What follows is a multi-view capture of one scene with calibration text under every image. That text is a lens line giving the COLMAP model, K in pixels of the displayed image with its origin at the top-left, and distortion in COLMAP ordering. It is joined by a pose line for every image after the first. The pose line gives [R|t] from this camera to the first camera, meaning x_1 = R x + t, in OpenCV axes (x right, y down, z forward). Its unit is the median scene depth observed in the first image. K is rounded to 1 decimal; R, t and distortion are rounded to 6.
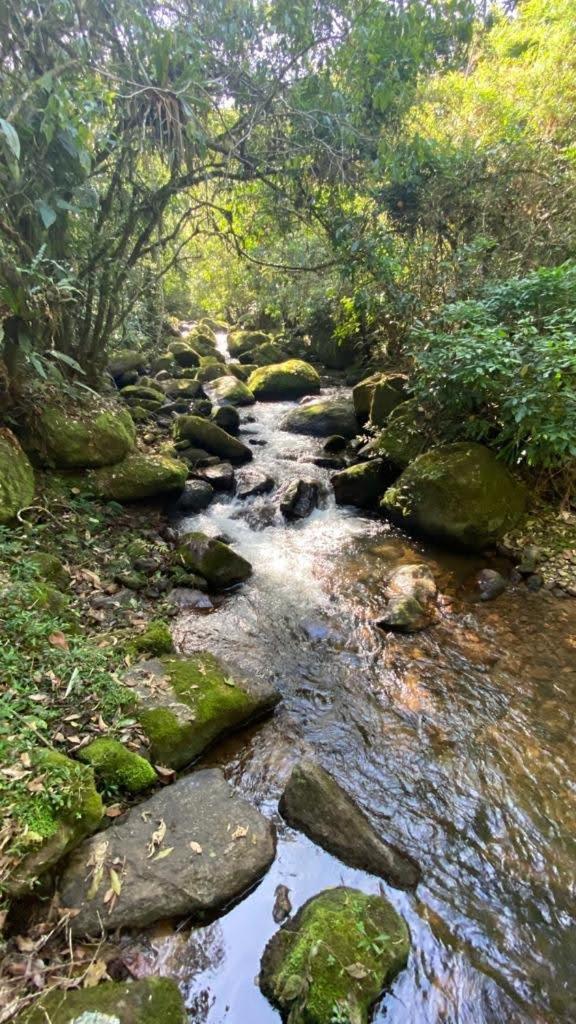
lens RADIAL K [[441.3, 0, 288.0], [0, 441.3, 512.0], [0, 0, 1]] dist [-0.067917, -0.000299]
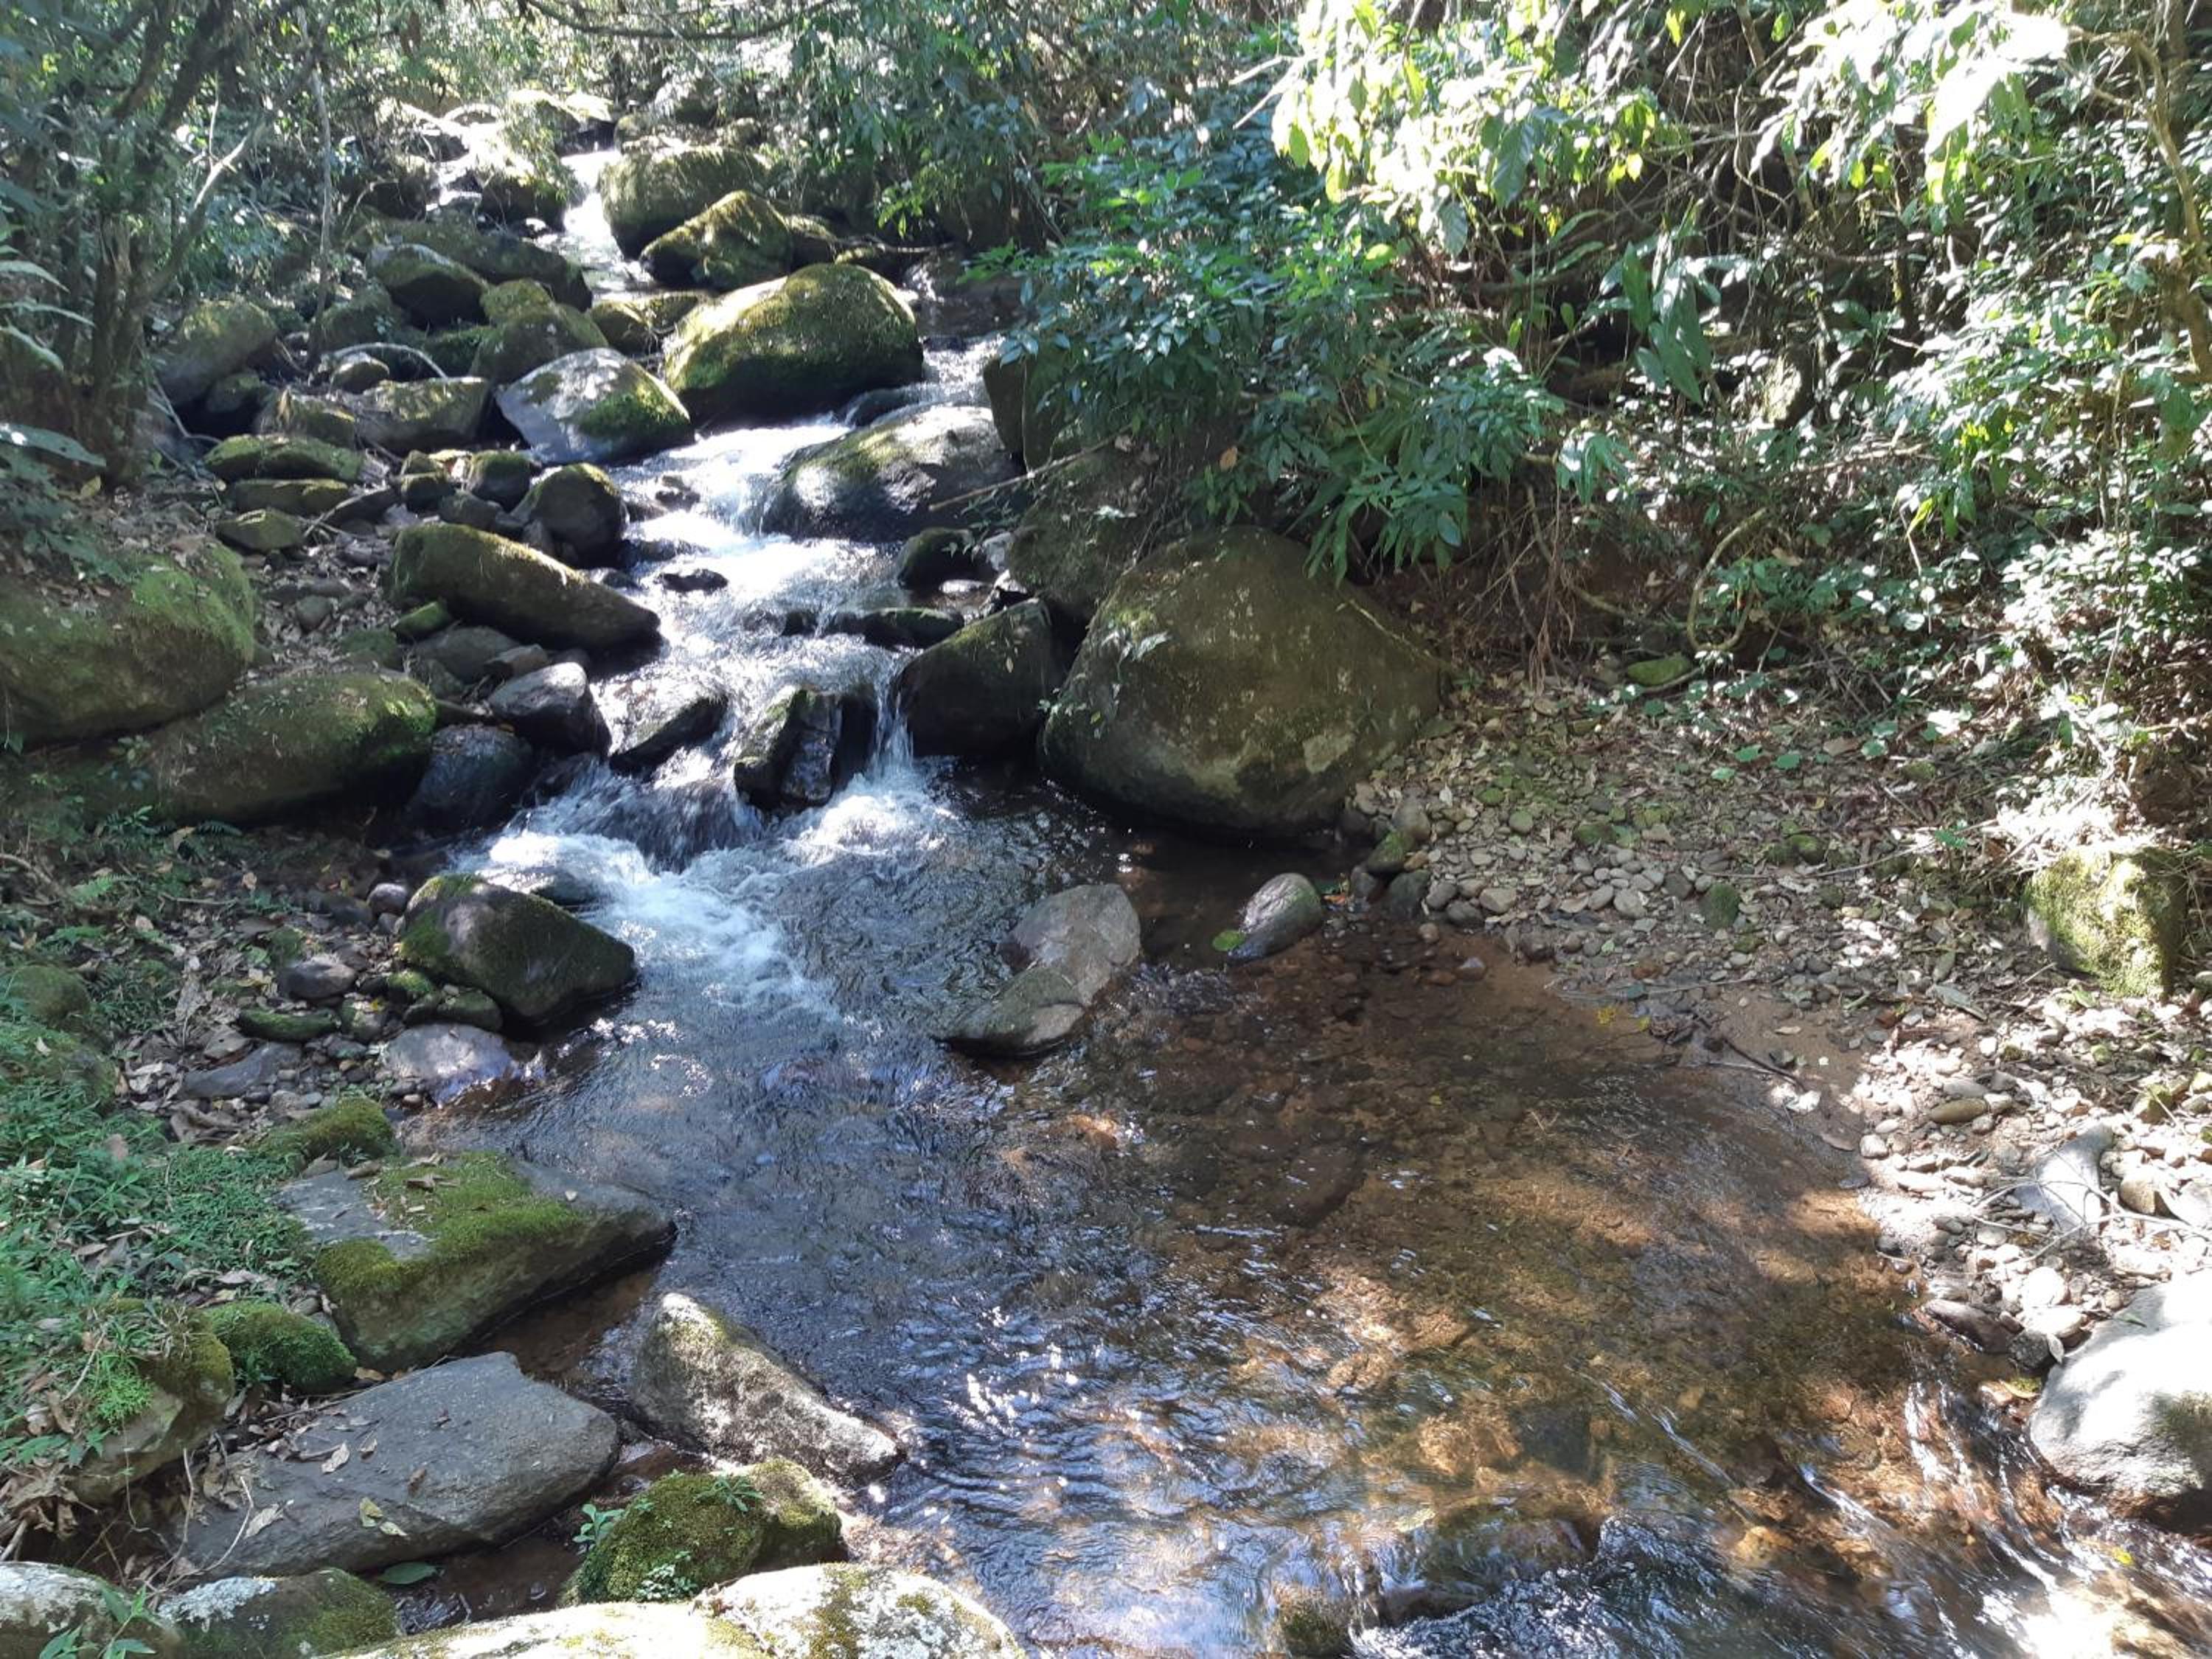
lens RADIAL K [[1706.2, 0, 1093.6], [0, 1706.2, 852.3], [0, 0, 1]] dist [0.114510, -0.204182]
pose [[0.990519, -0.124894, 0.057223, 0.132103], [0.122716, 0.991630, 0.040130, 0.021013], [-0.061756, -0.032728, 0.997555, -0.267748]]
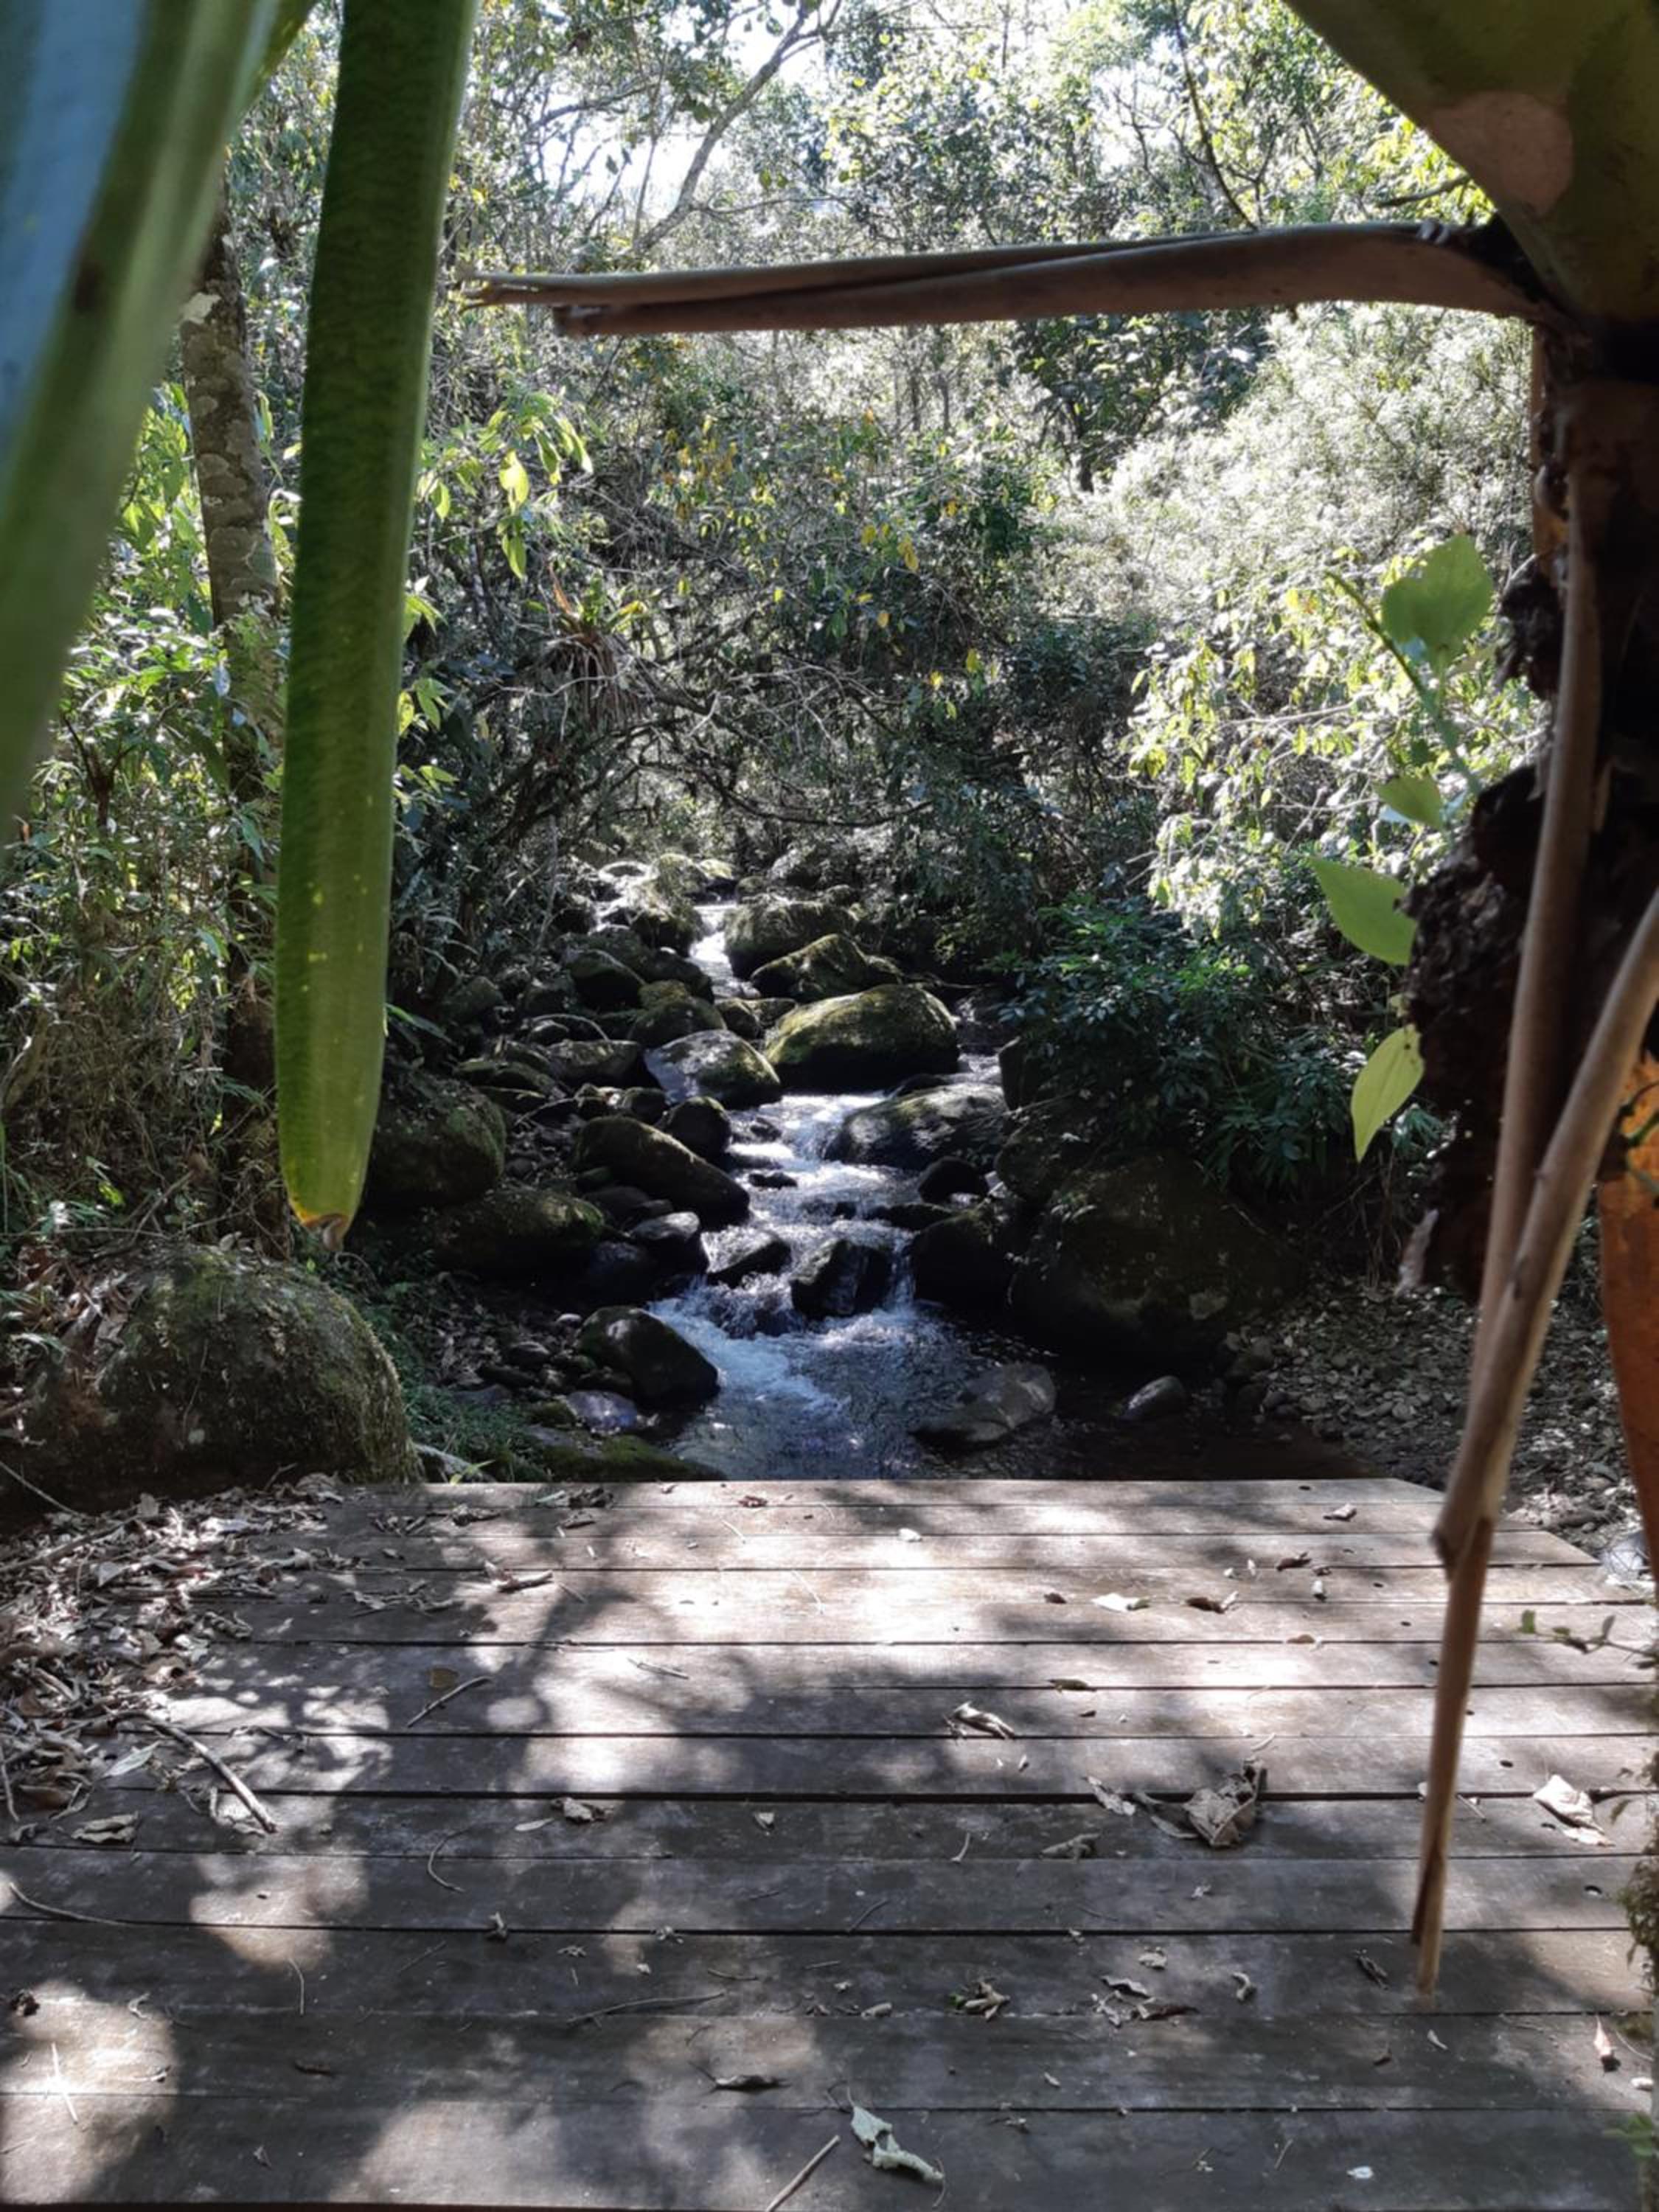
lens RADIAL K [[1716.3, 0, 836.1], [0, 1716.3, 1114.6], [0, 0, 1]] dist [0.102061, -0.183577]
pose [[0.996471, -0.018310, -0.081911, 0.146654], [-0.002159, 0.970001, -0.243093, 0.202926], [0.083905, 0.242412, 0.966538, -0.688600]]
